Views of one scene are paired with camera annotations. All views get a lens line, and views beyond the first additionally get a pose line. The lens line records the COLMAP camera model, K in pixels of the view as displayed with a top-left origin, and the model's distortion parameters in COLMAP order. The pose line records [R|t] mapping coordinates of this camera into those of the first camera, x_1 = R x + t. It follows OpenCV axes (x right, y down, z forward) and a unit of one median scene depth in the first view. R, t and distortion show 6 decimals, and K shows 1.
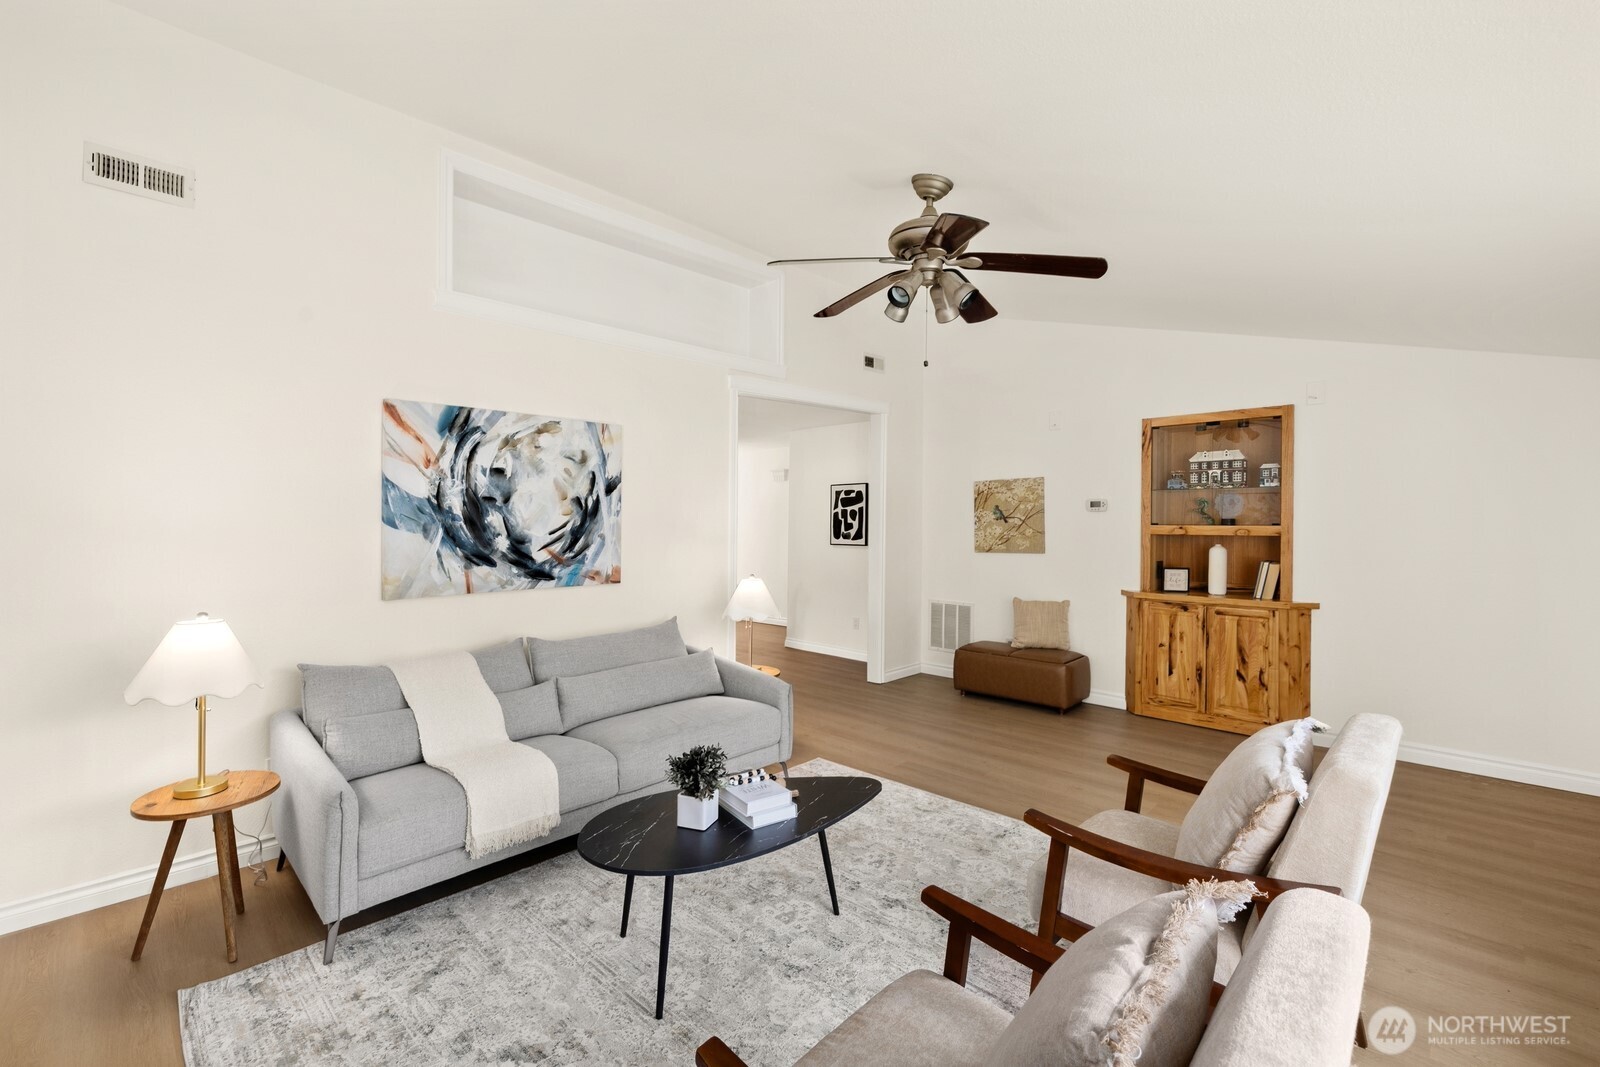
lens RADIAL K [[680.6, 0, 791.5], [0, 680.6, 529.9], [0, 0, 1]] dist [0.001701, 0.000097]
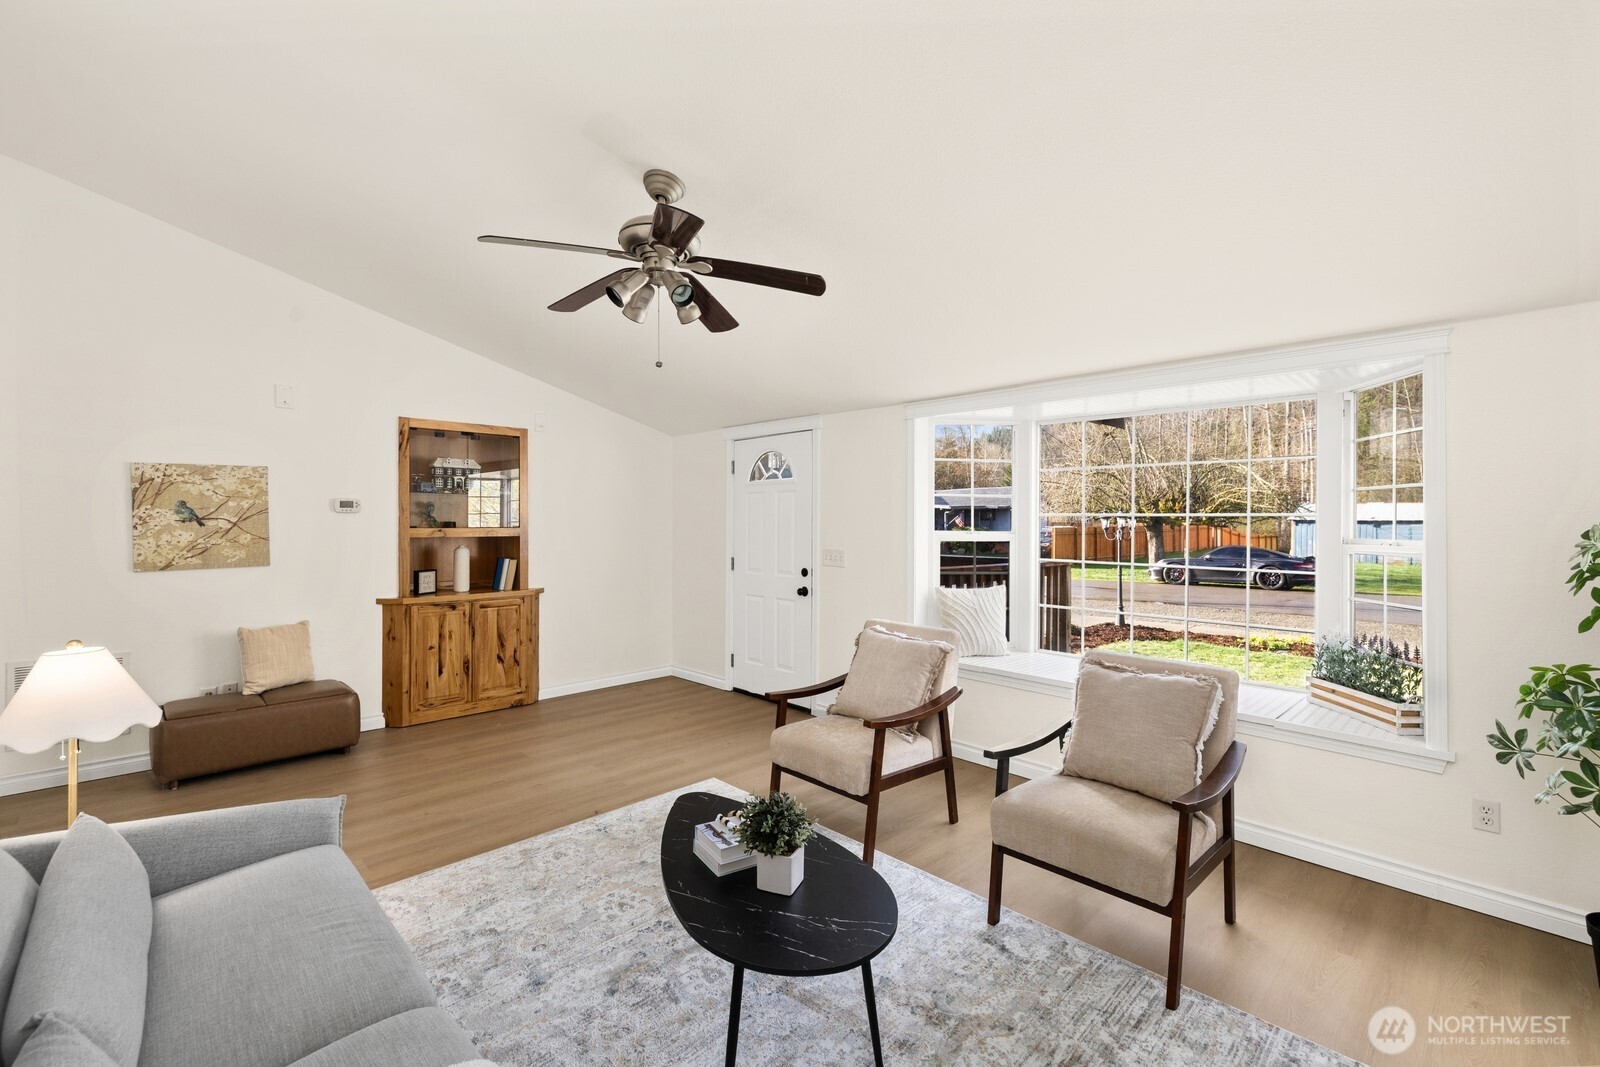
lens RADIAL K [[680.6, 0, 797.9], [0, 680.6, 526.7], [0, 0, 1]] dist [0.001701, 0.000097]
pose [[0.034148, -0.003703, 0.999410, -0.432285], [0.014994, 0.999882, 0.003192, -0.003539], [-0.999304, 0.014876, 0.034200, 0.421608]]
